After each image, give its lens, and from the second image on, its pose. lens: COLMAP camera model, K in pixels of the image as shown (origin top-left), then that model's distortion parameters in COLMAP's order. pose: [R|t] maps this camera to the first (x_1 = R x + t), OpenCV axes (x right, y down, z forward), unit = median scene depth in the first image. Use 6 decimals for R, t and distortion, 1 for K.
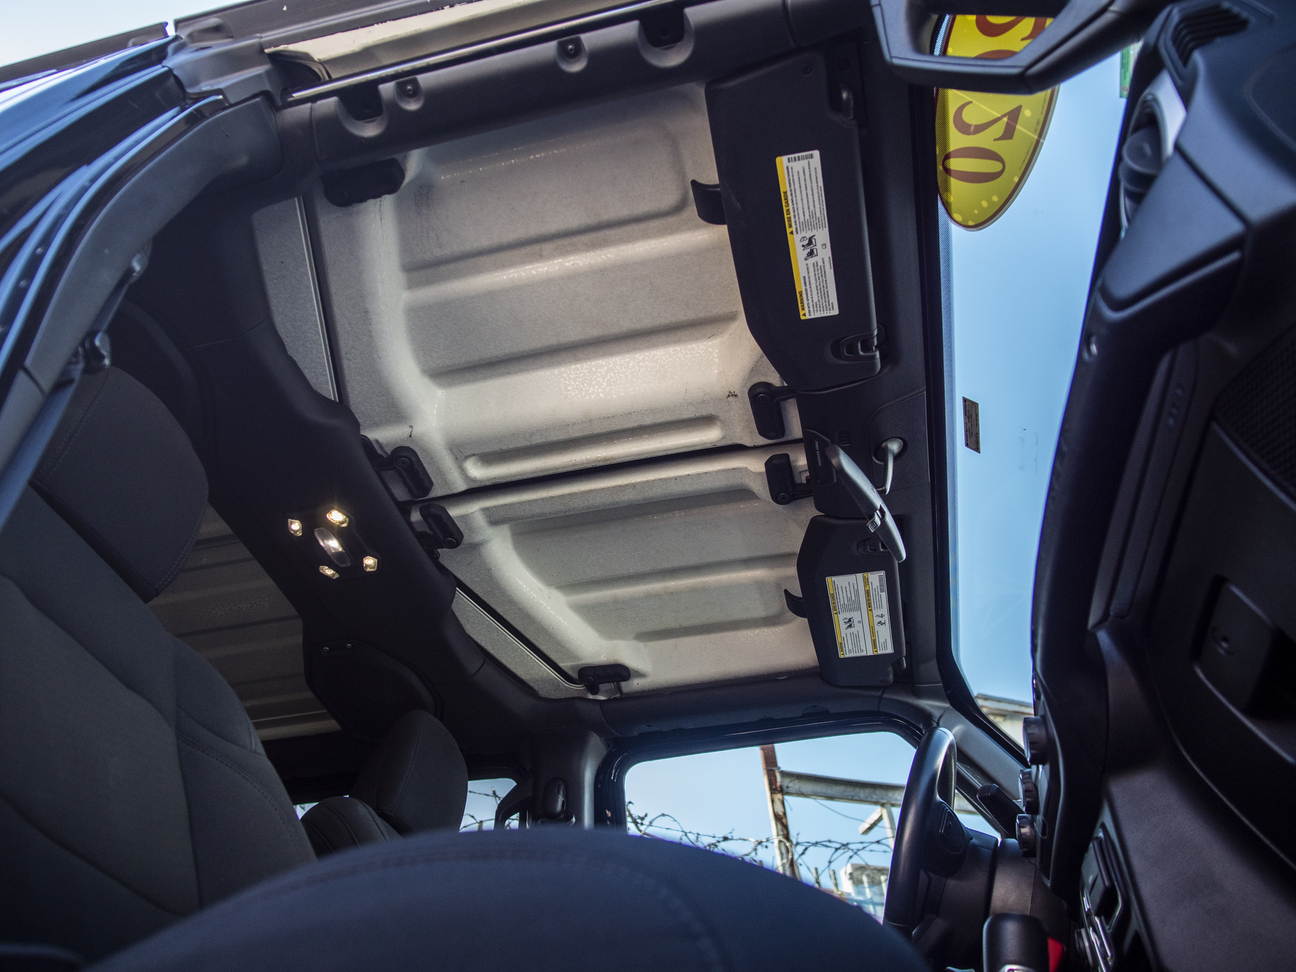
lens RADIAL K [[949.5, 0, 639.6], [0, 949.5, 479.0], [0, 0, 1]] dist [-0.034222, 0.006184]
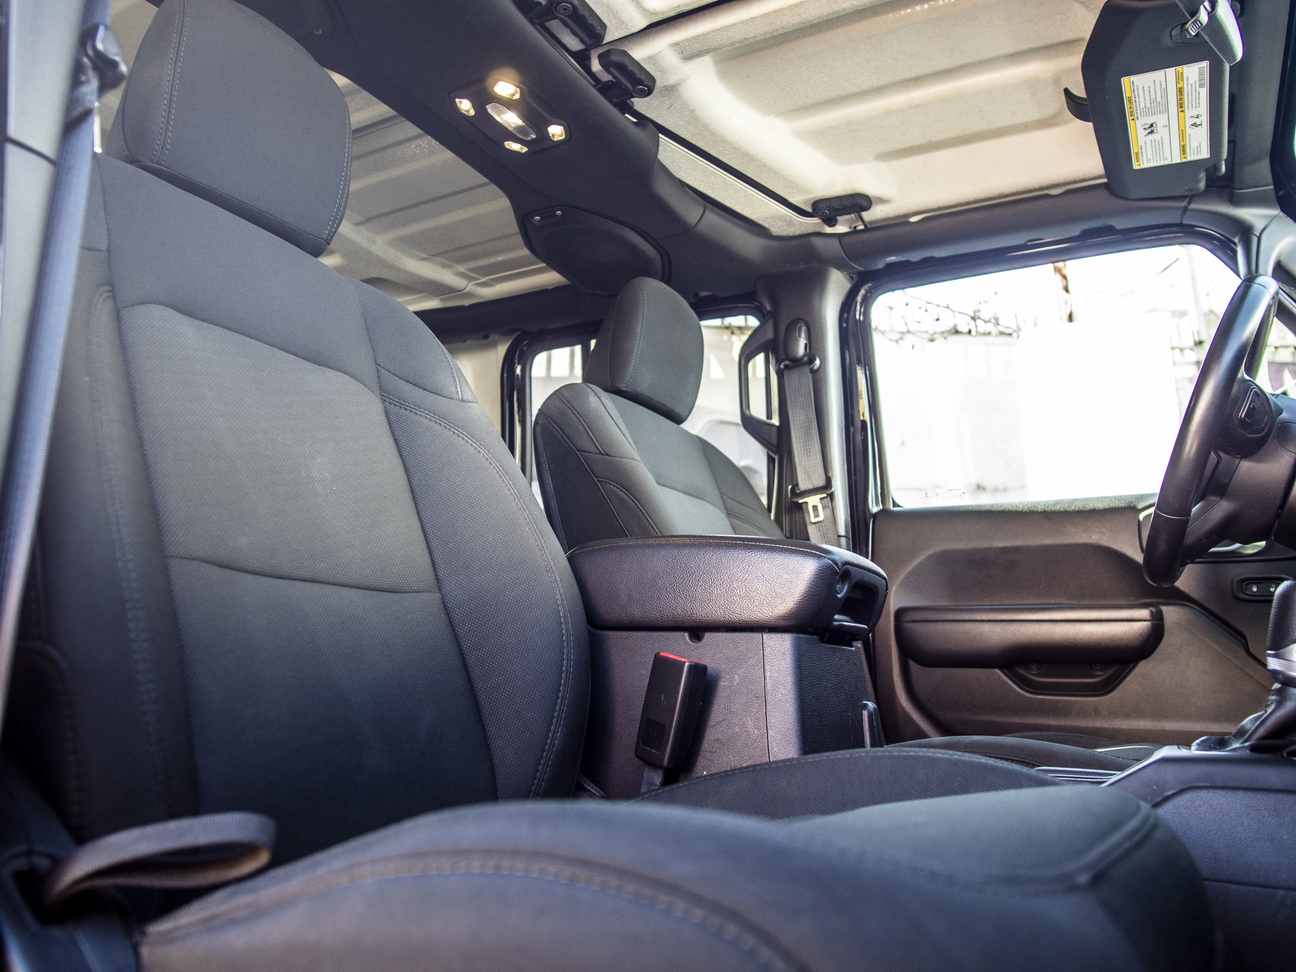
lens RADIAL K [[949.5, 0, 639.6], [0, 949.5, 479.0], [0, 0, 1]] dist [-0.034222, 0.006184]
pose [[0.959088, -0.022620, -0.282205, 0.027763], [0.170984, 0.840755, 0.513707, -0.071069], [0.225645, -0.540943, 0.810225, 0.119443]]
